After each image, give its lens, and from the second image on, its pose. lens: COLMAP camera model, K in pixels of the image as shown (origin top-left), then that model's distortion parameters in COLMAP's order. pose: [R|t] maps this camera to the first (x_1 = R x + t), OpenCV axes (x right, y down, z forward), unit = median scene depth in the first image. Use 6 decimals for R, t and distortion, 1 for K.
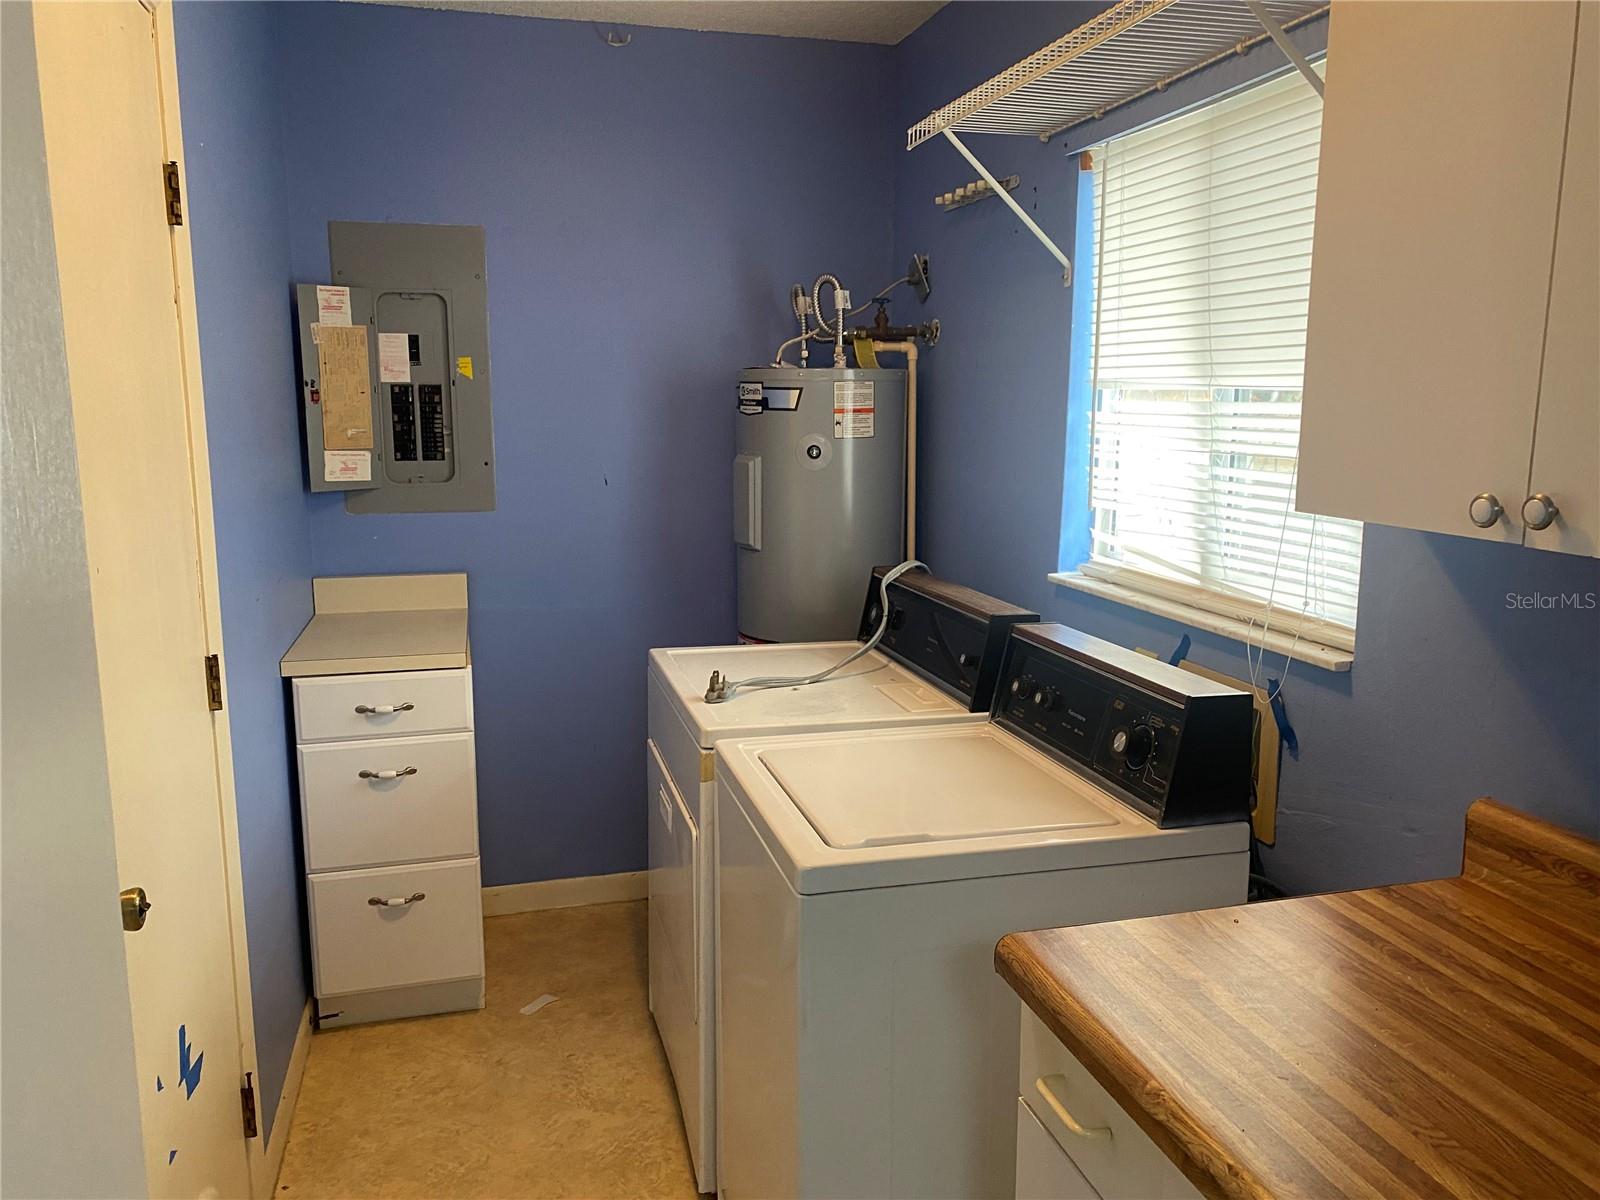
lens RADIAL K [[1207.0, 0, 799.0], [0, 1207.0, 596.1], [0, 0, 1]] dist [0.013506, -0.026535]
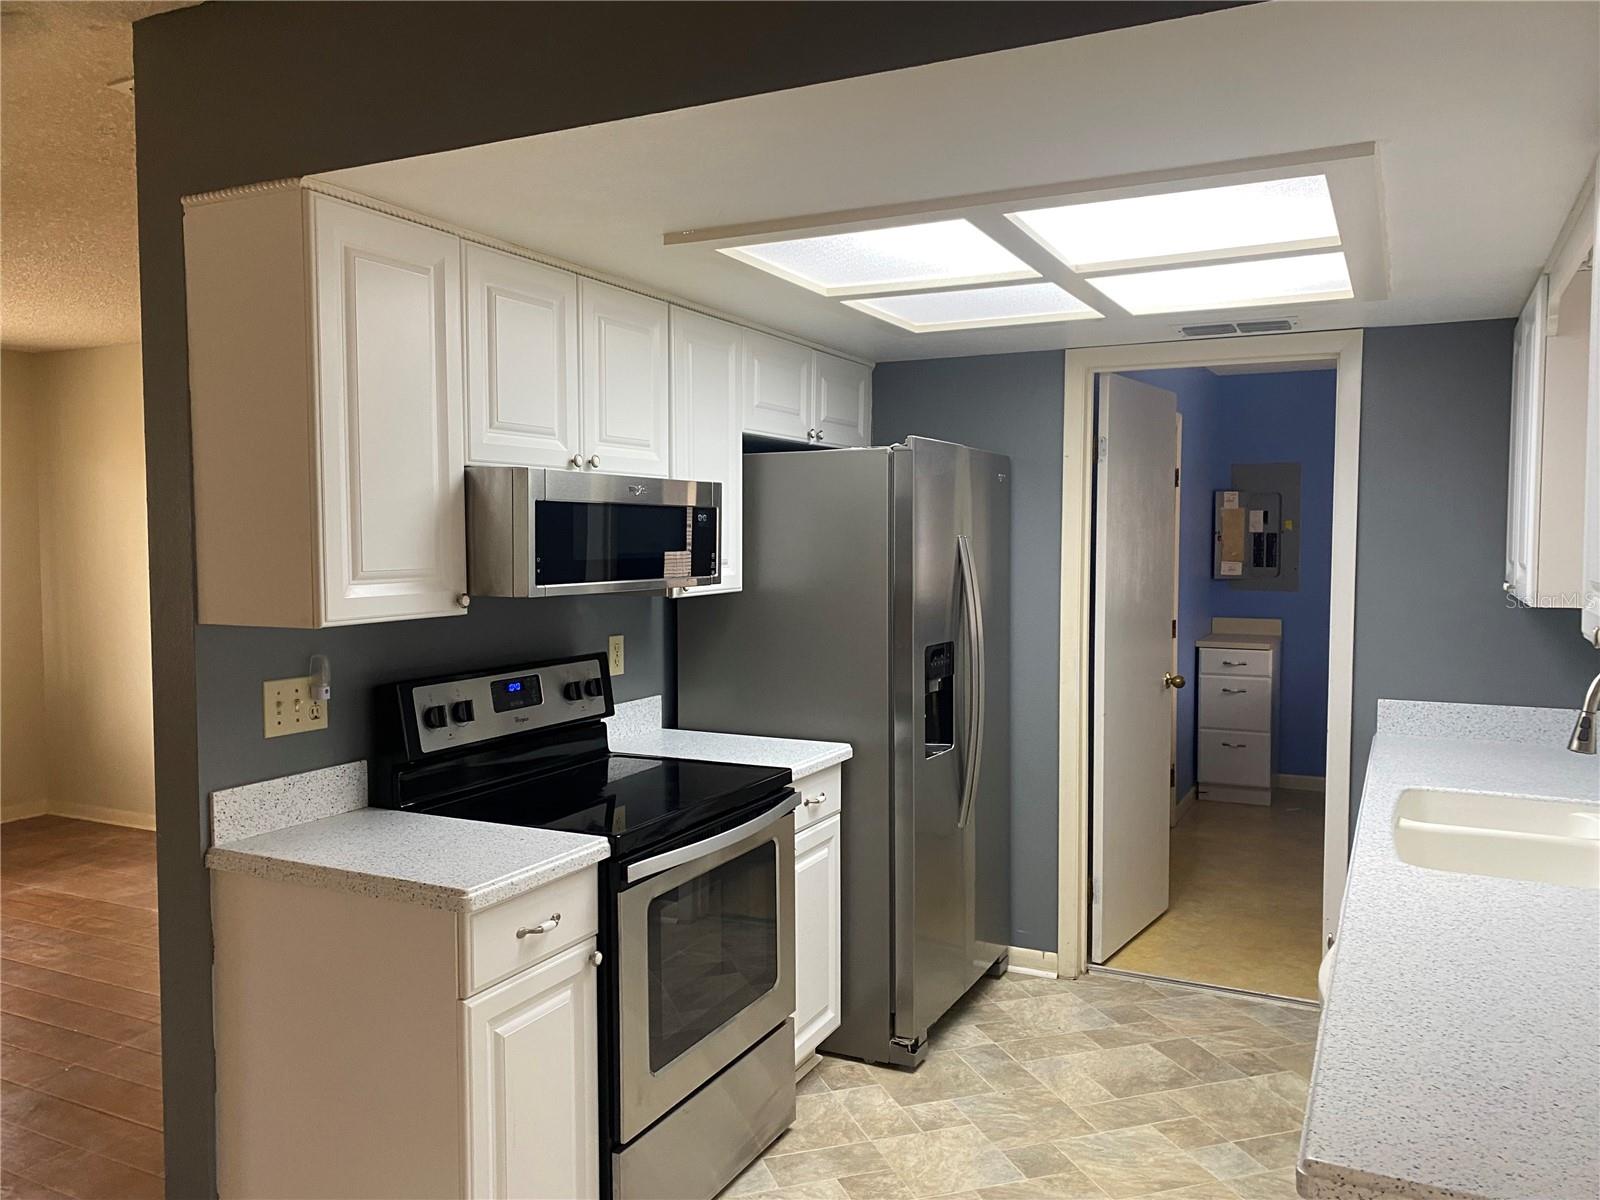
lens RADIAL K [[1207.0, 0, 801.9], [0, 1207.0, 600.7], [0, 0, 1]] dist [0.013506, -0.026535]
pose [[0.744161, 0.034589, -0.667104, 0.548645], [-0.110313, 0.991311, -0.071656, 0.206126], [0.658829, 0.126914, 0.741510, -1.220362]]
